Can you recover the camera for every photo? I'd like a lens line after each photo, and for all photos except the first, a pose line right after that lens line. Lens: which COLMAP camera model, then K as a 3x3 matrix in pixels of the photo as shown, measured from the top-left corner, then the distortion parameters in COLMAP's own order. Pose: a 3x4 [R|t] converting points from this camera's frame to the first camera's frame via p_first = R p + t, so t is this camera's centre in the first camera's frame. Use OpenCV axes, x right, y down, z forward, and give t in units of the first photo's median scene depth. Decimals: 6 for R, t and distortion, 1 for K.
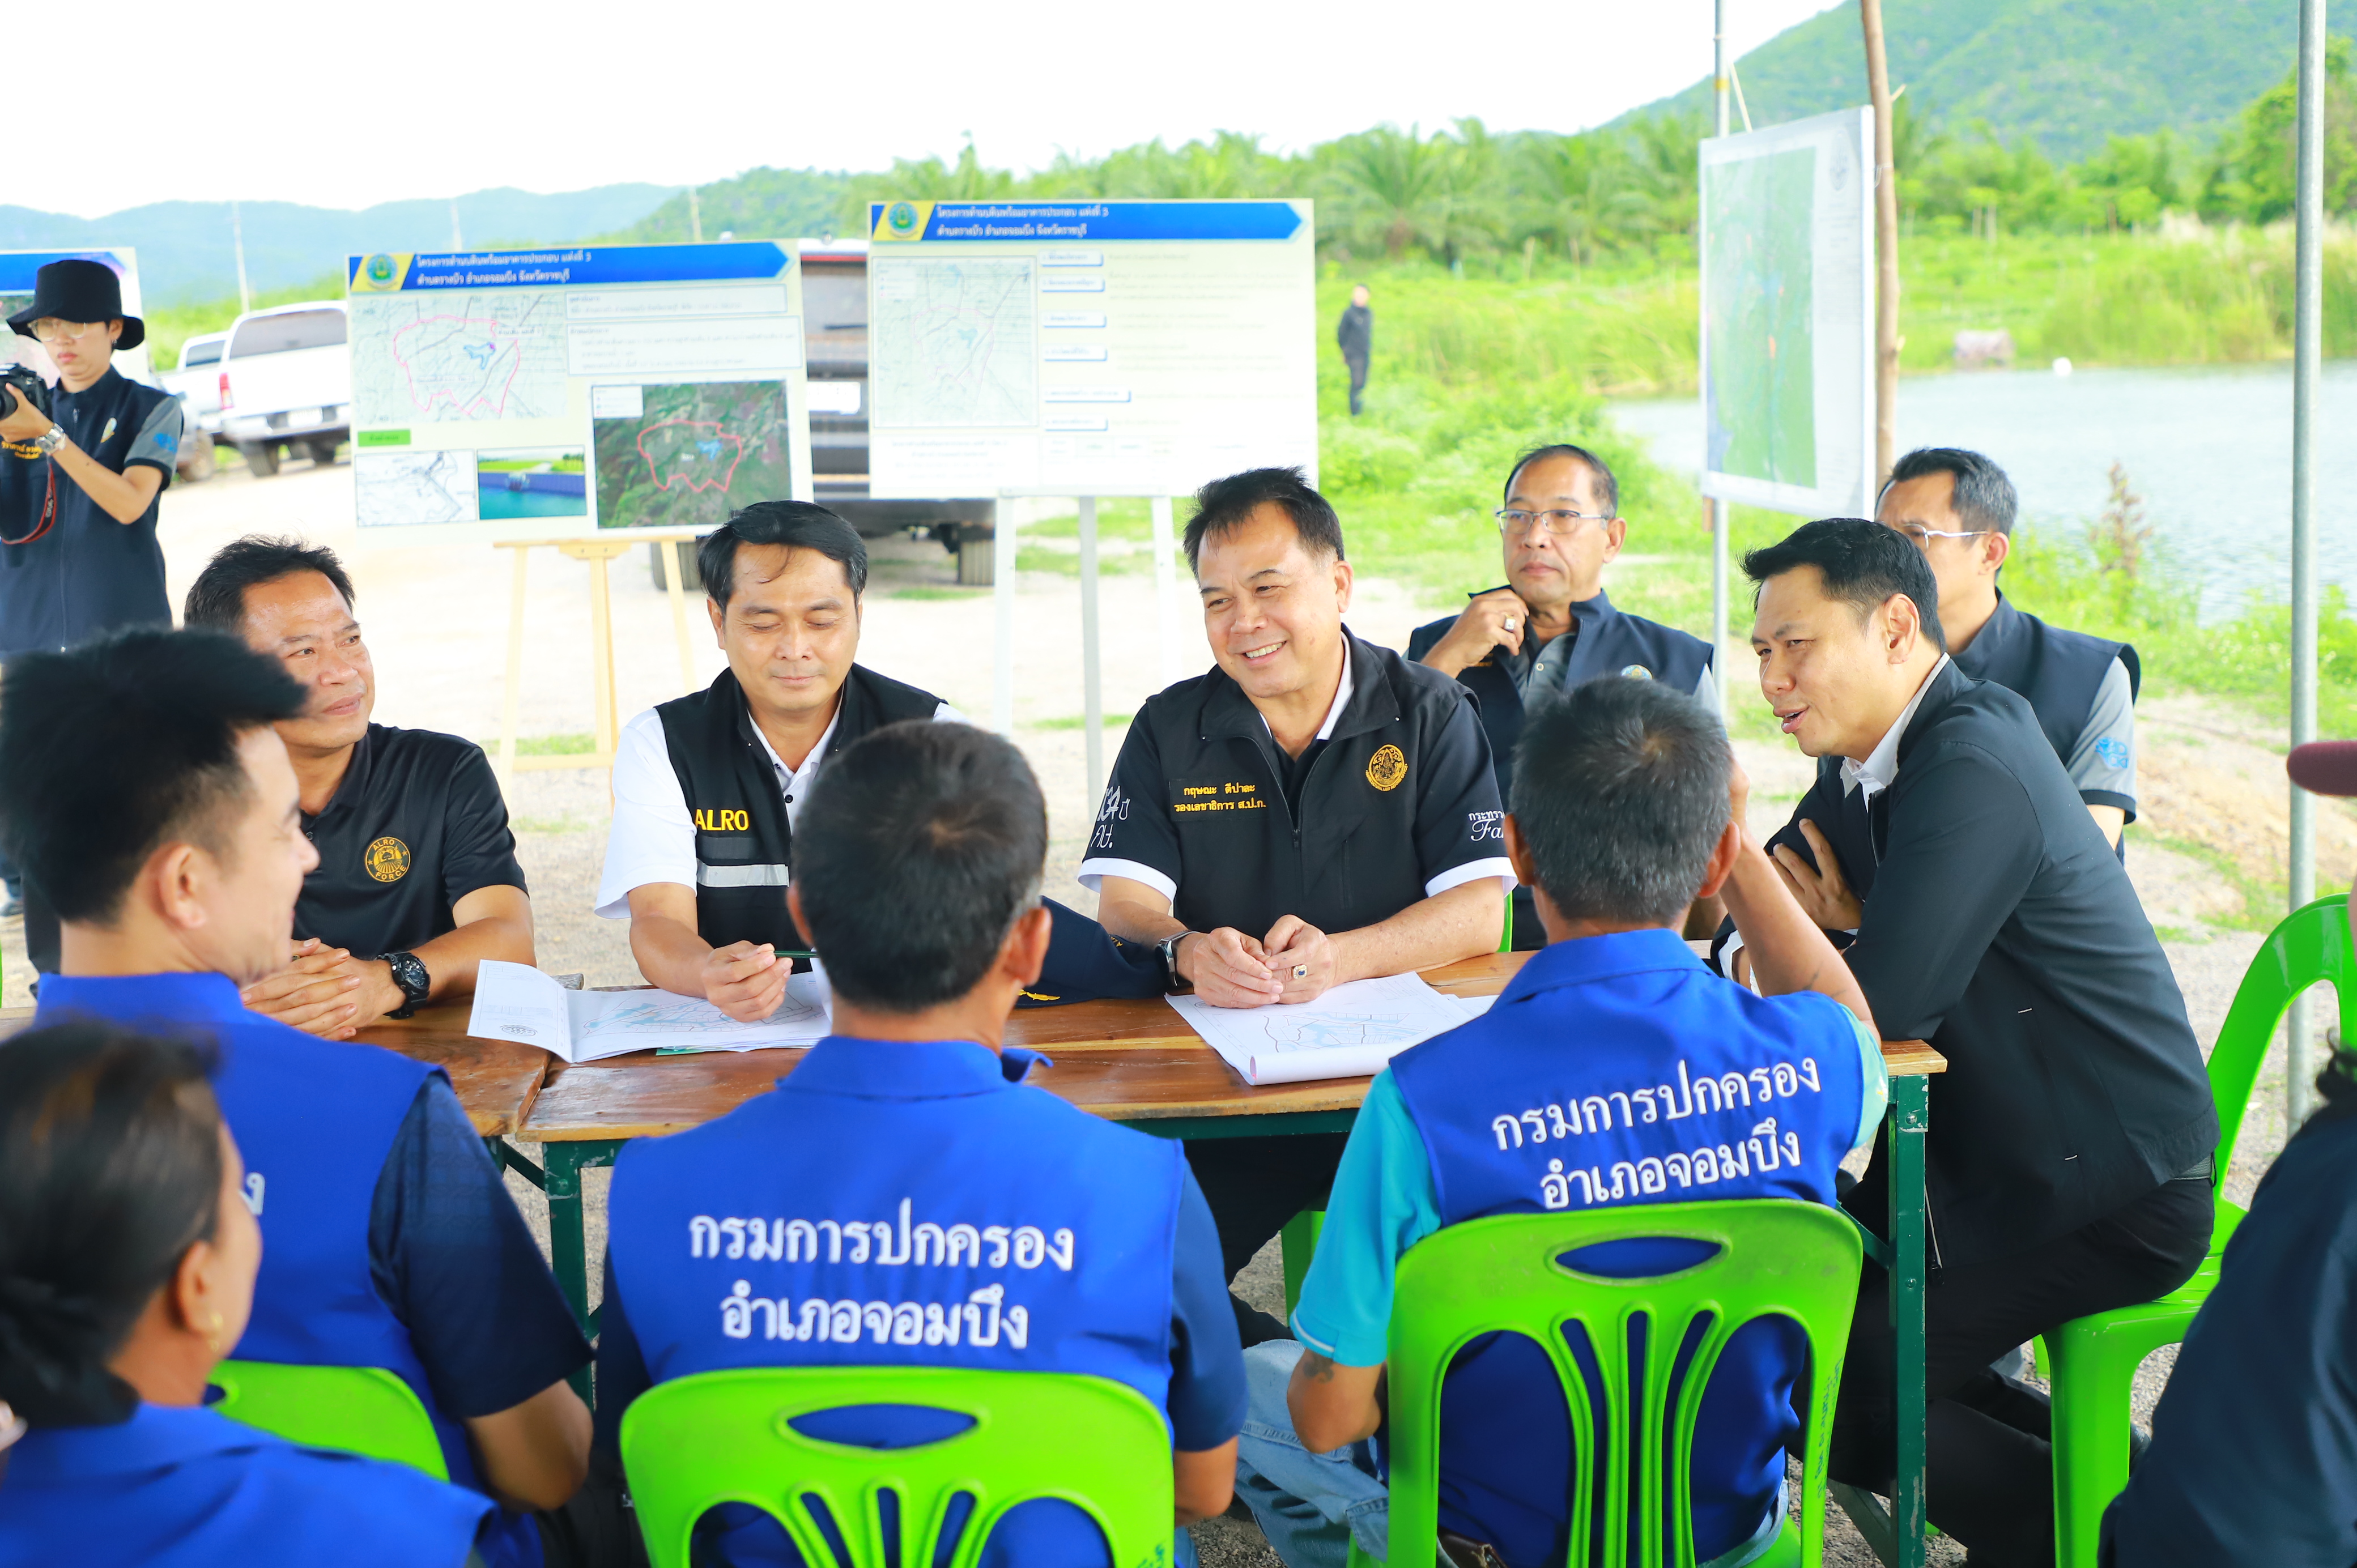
lens RADIAL K [[3332.3, 0, 1173.3], [0, 3332.3, 783.4], [0, 0, 1]] dist [-0.010676, 0.000000]
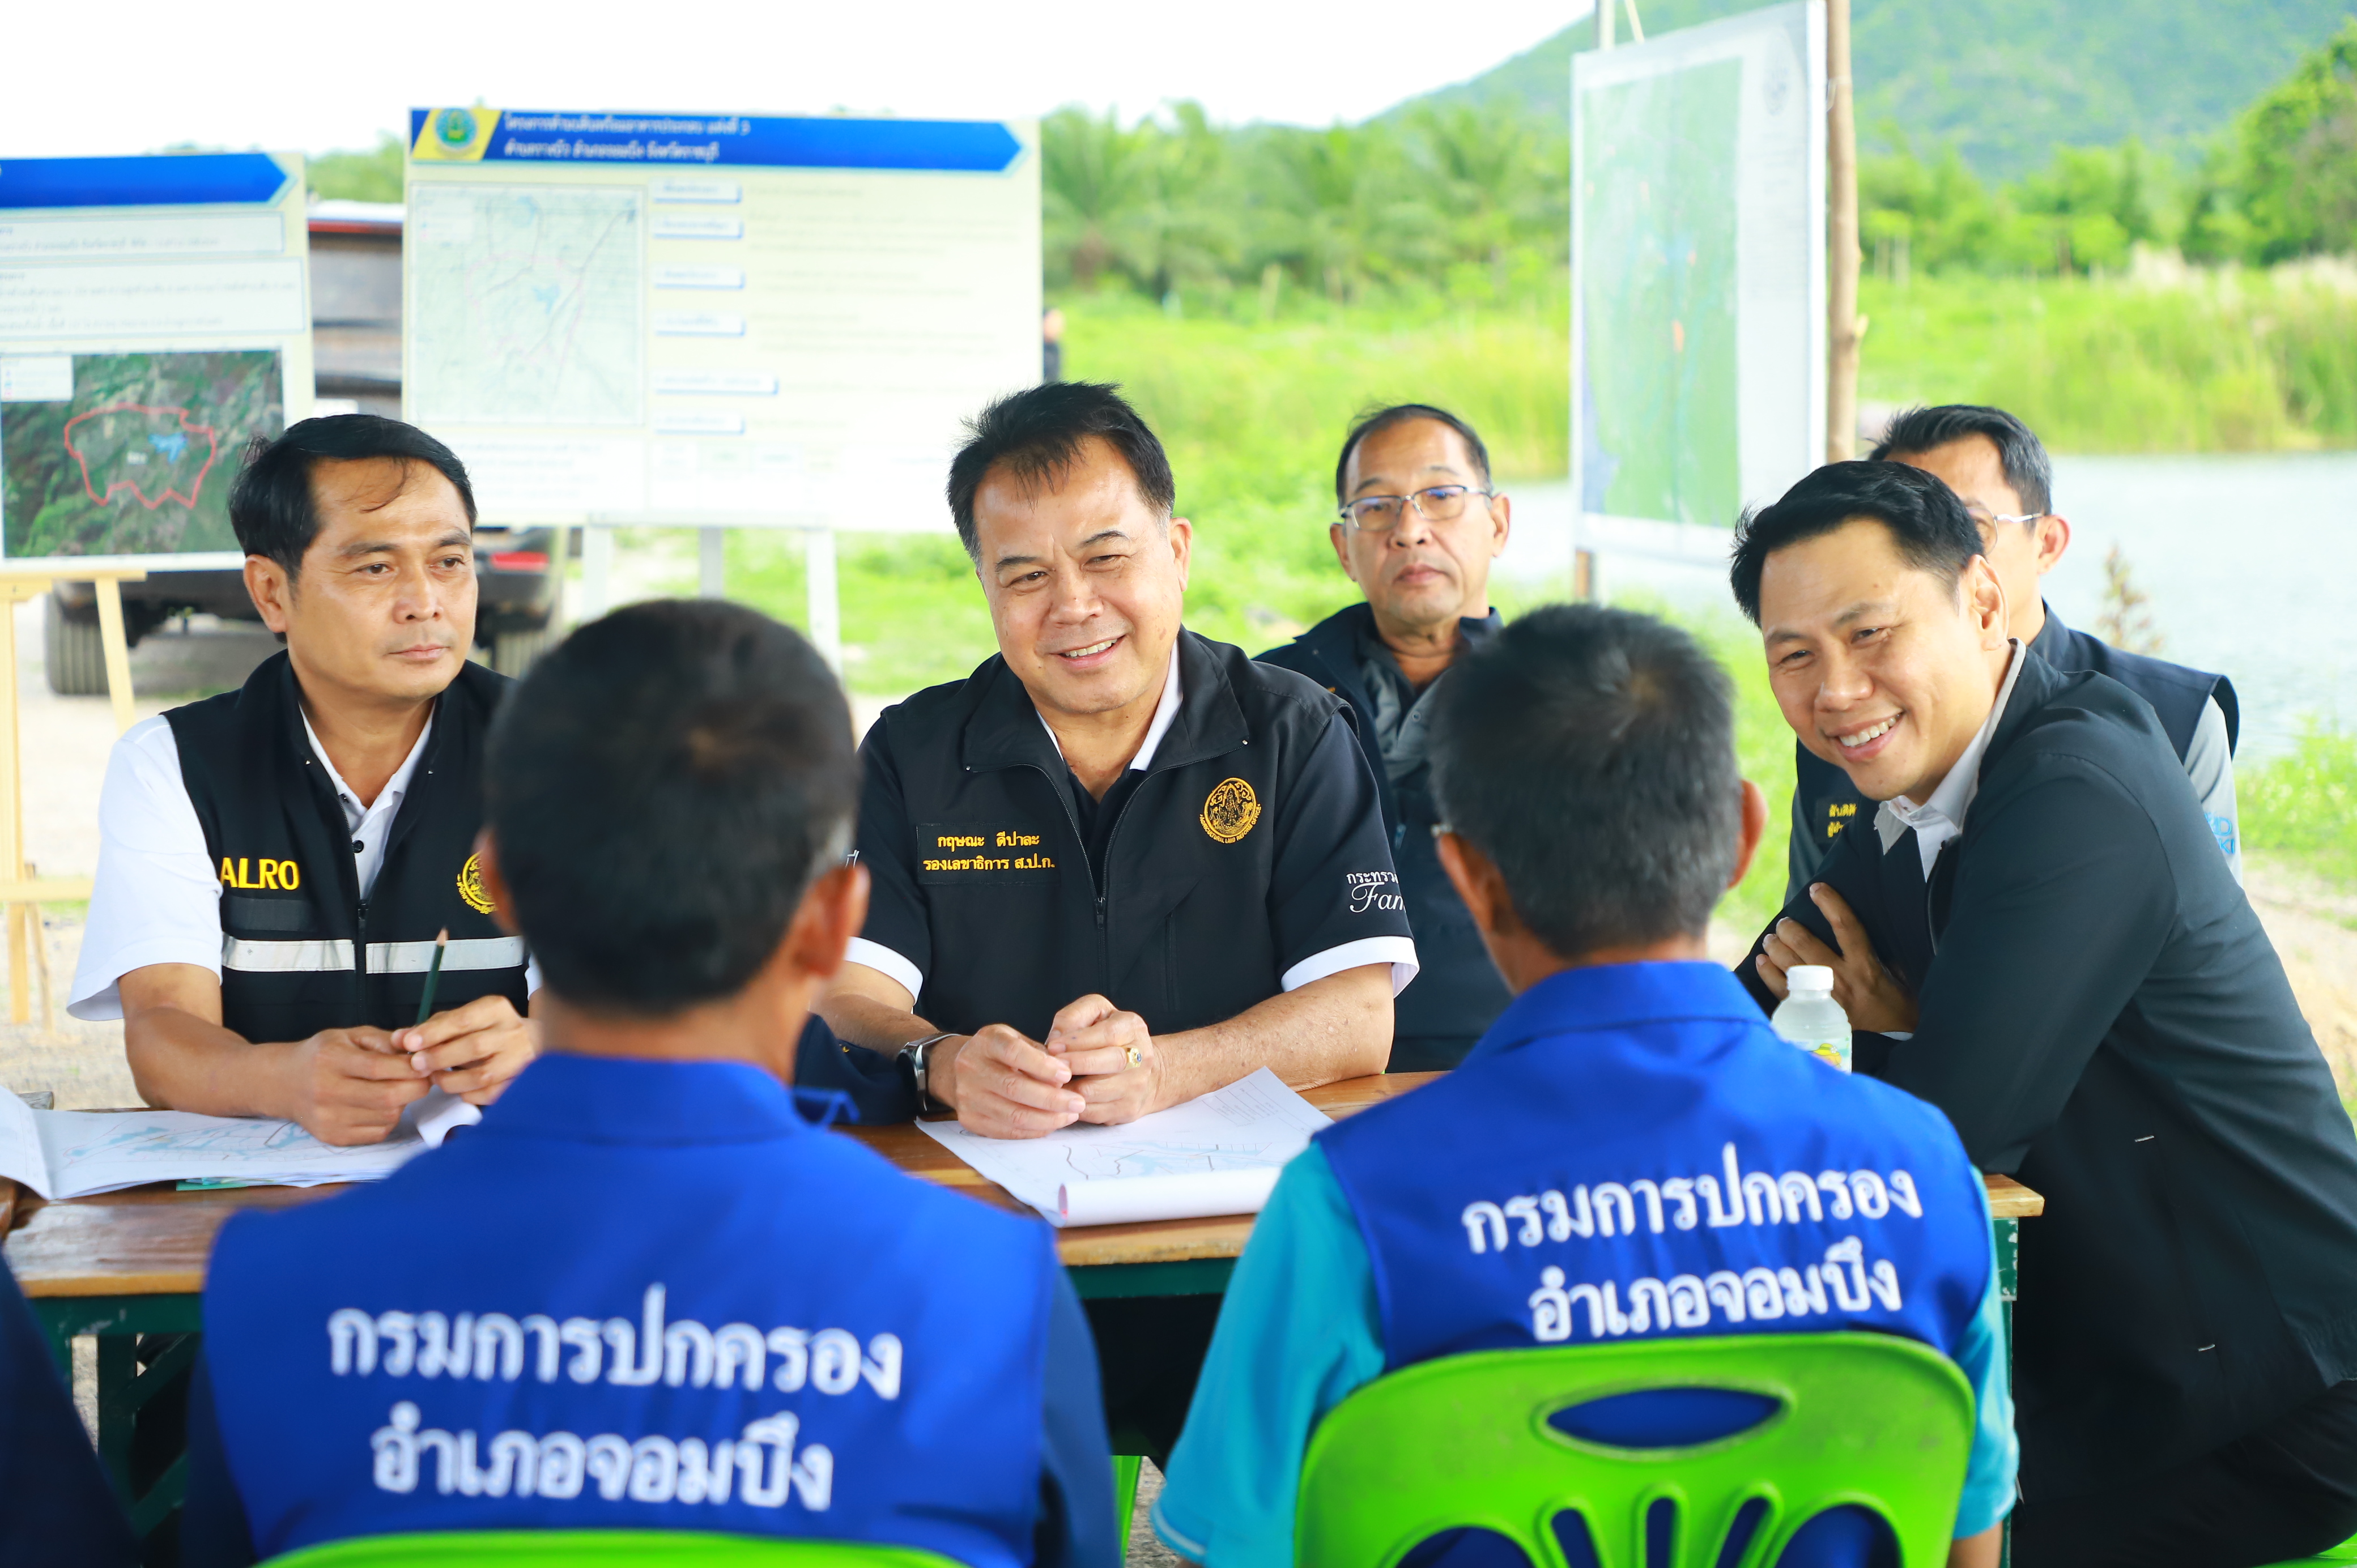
lens RADIAL K [[4687.1, 0, 1203.9], [0, 4687.1, 778.1], [0, 0, 1]] dist [0.053065, 0.000000]
pose [[0.995136, 0.013032, 0.097643, -0.036820], [-0.007344, 0.998267, -0.058383, 0.045353], [-0.098234, 0.057382, 0.993508, 0.017882]]
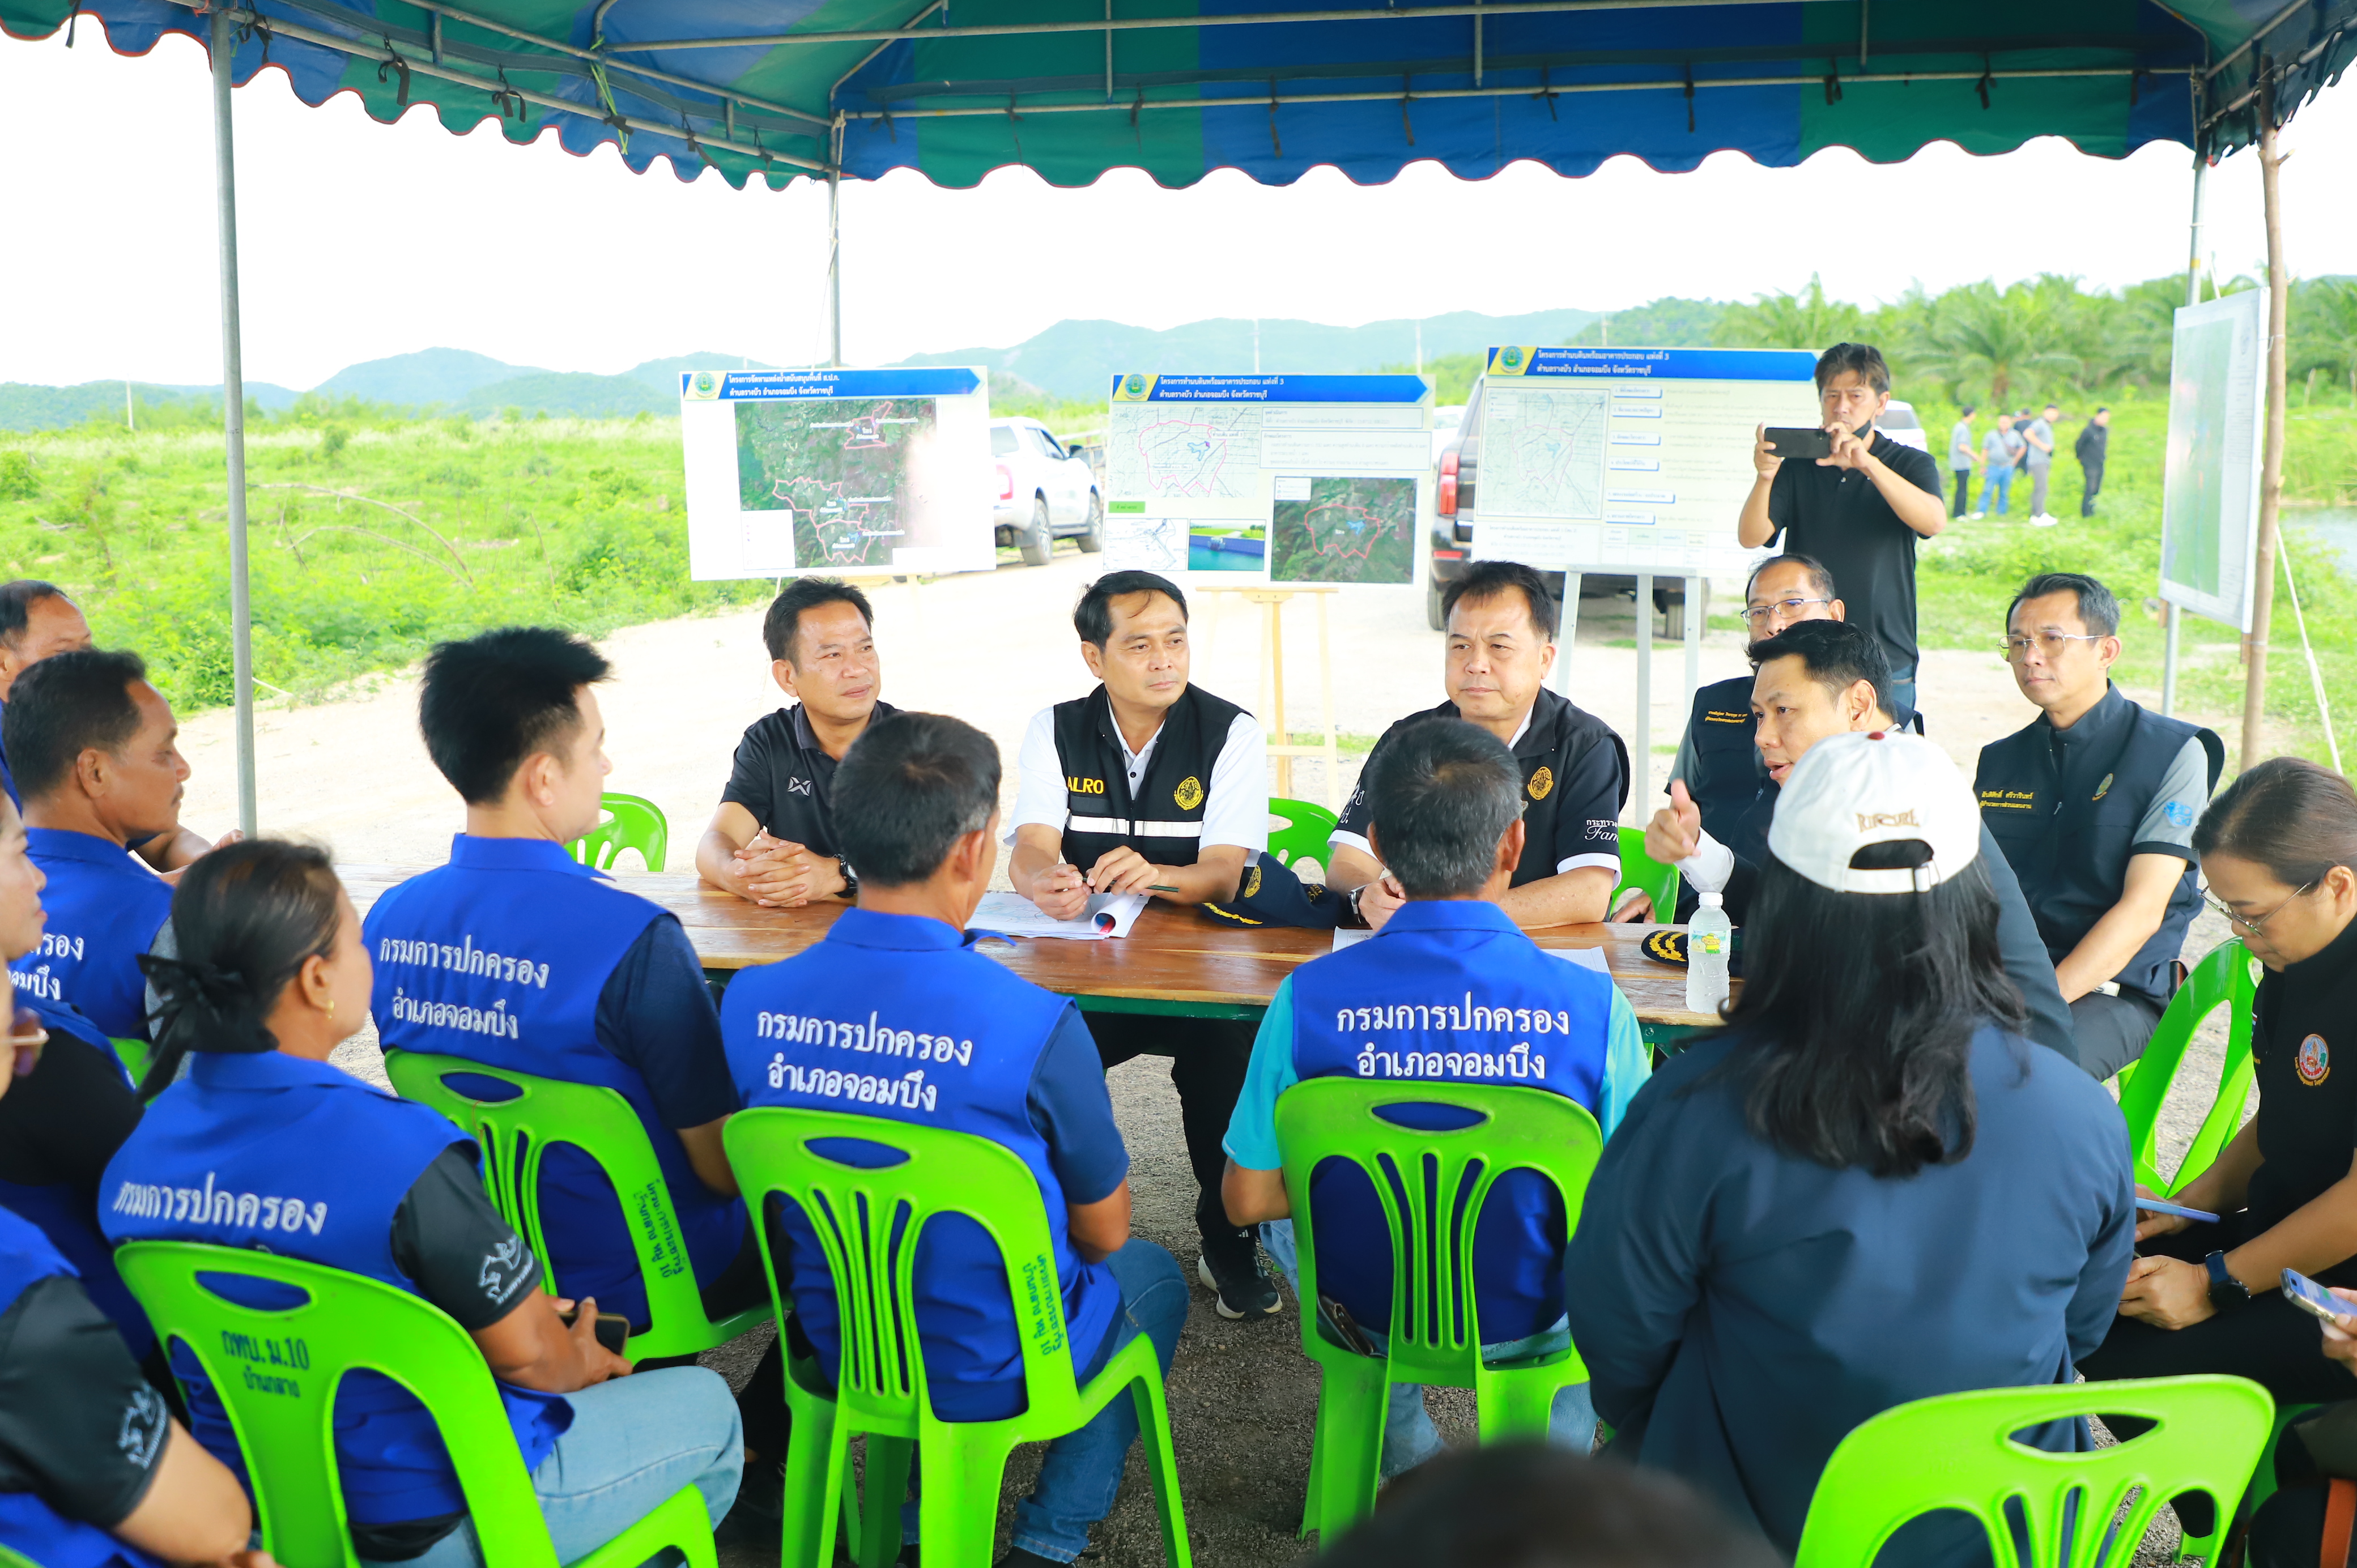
lens RADIAL K [[2668.0, 0, 1149.3], [0, 2668.0, 845.0], [0, 0, 1]] dist [-0.005408, 0.000000]
pose [[0.944006, 0.081149, -0.319792, 0.262710], [-0.073848, 0.996658, 0.034913, -0.005807], [0.321557, -0.009342, 0.946844, -0.100302]]
